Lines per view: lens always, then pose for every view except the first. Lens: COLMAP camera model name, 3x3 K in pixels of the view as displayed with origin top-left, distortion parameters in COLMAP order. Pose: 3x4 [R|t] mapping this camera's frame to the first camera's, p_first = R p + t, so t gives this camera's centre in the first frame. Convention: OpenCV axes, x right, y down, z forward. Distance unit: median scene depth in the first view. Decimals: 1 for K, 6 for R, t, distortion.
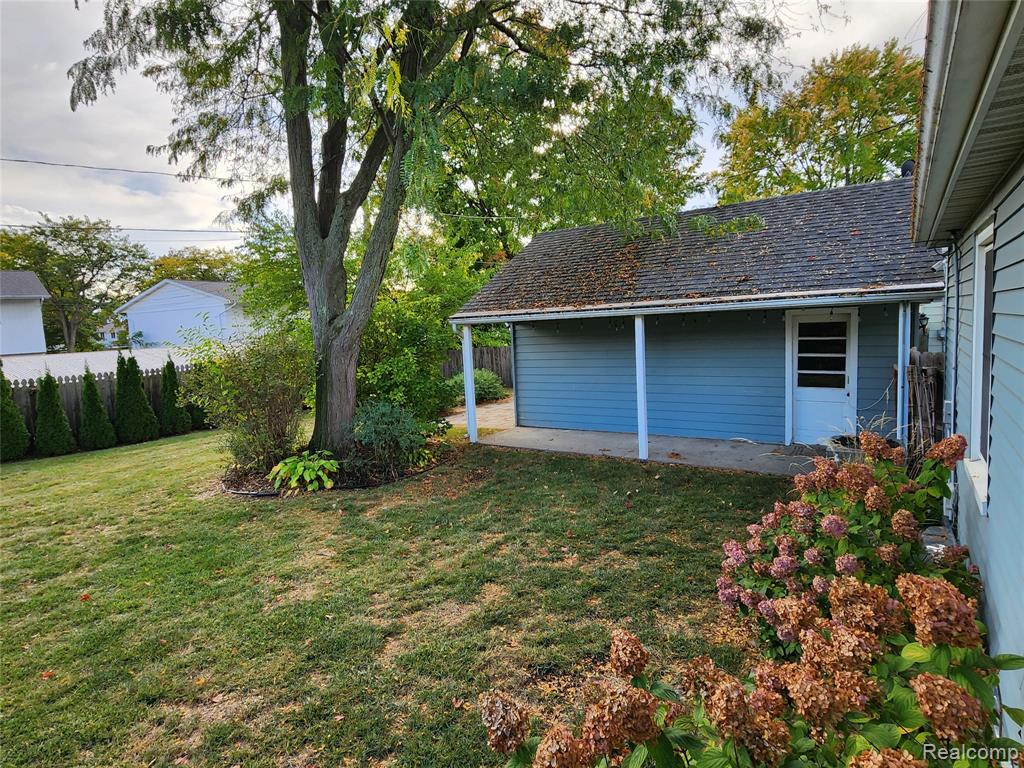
lens RADIAL K [[573.4, 0, 512.0], [0, 573.4, 384.0], [0, 0, 1]] dist [0.000250, -0.000630]
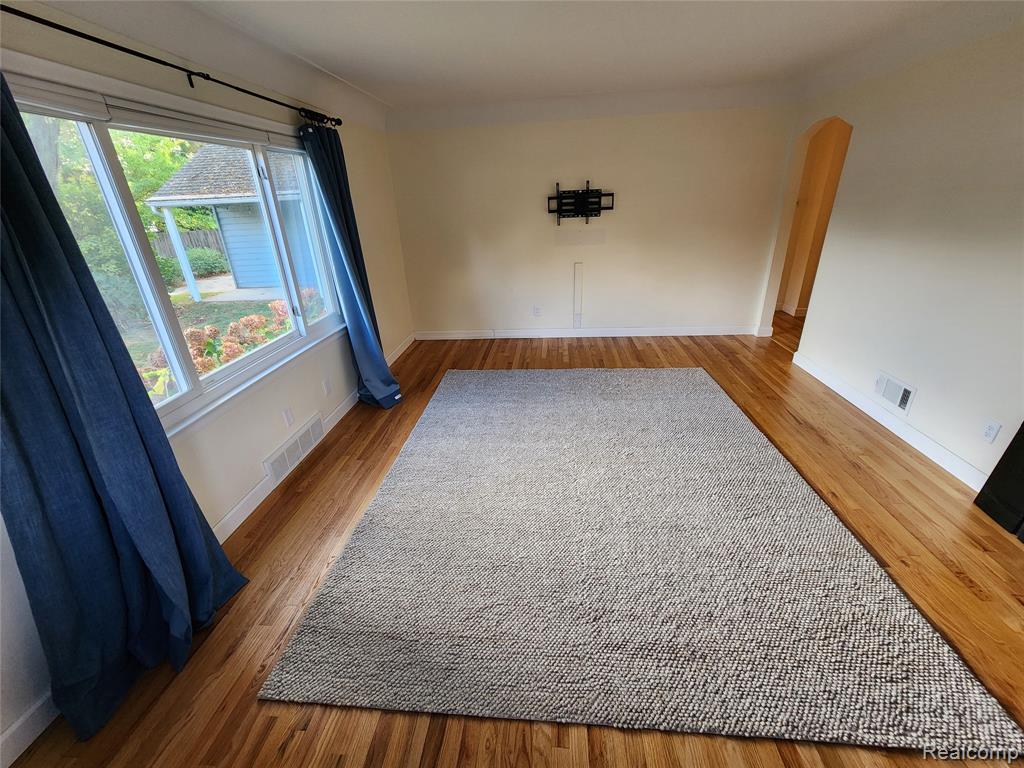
lens RADIAL K [[423.7, 0, 512.0], [0, 423.7, 384.0], [0, 0, 1]] dist [0.000322, 0.000004]
pose [[0.858693, -0.196222, 0.473438, 0.056027], [0.052701, 0.952710, 0.299276, 0.026934], [-0.509774, -0.232035, 0.828427, -0.234198]]
